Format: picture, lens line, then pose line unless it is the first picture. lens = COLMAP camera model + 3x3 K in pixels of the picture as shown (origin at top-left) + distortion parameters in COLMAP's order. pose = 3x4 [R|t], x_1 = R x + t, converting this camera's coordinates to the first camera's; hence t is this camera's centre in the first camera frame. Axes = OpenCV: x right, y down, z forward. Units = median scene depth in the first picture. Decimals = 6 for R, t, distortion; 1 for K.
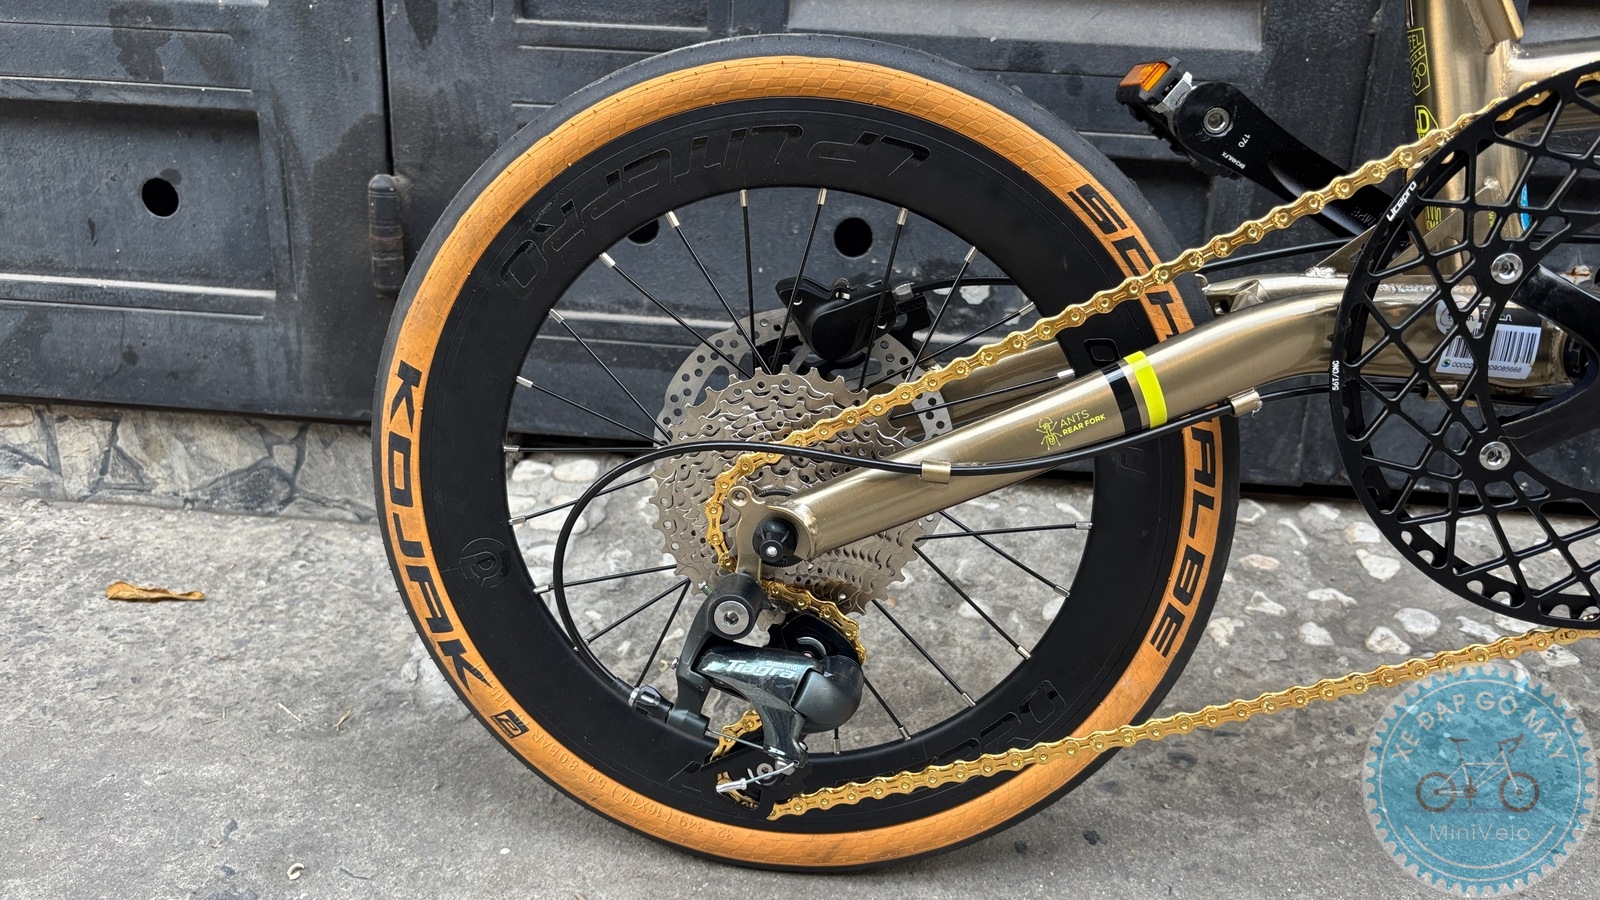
lens RADIAL K [[1225.6, 0, 786.4], [0, 1225.6, 446.2], [0, 0, 1]] dist [0.041280, -0.059640]
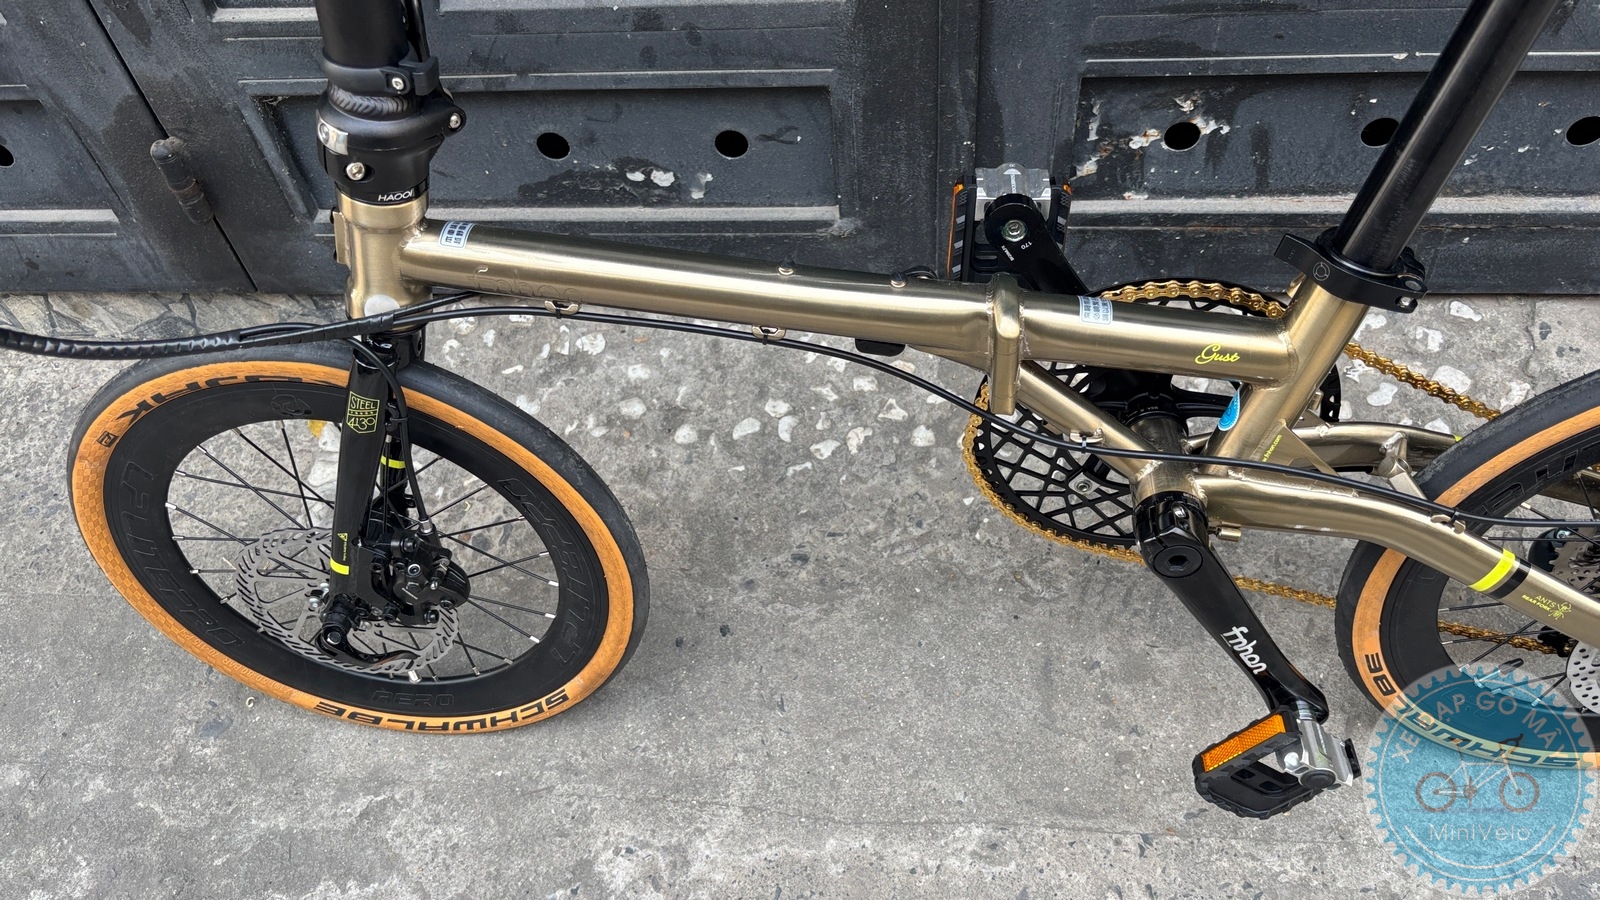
lens RADIAL K [[1225.6, 0, 795.8], [0, 1225.6, 468.2], [0, 0, 1]] dist [0.041280, -0.059640]
pose [[0.992705, -0.081893, -0.088489, 0.385928], [0.116825, 0.834804, 0.538009, -0.549732], [0.029811, -0.544422, 0.838282, -0.173905]]
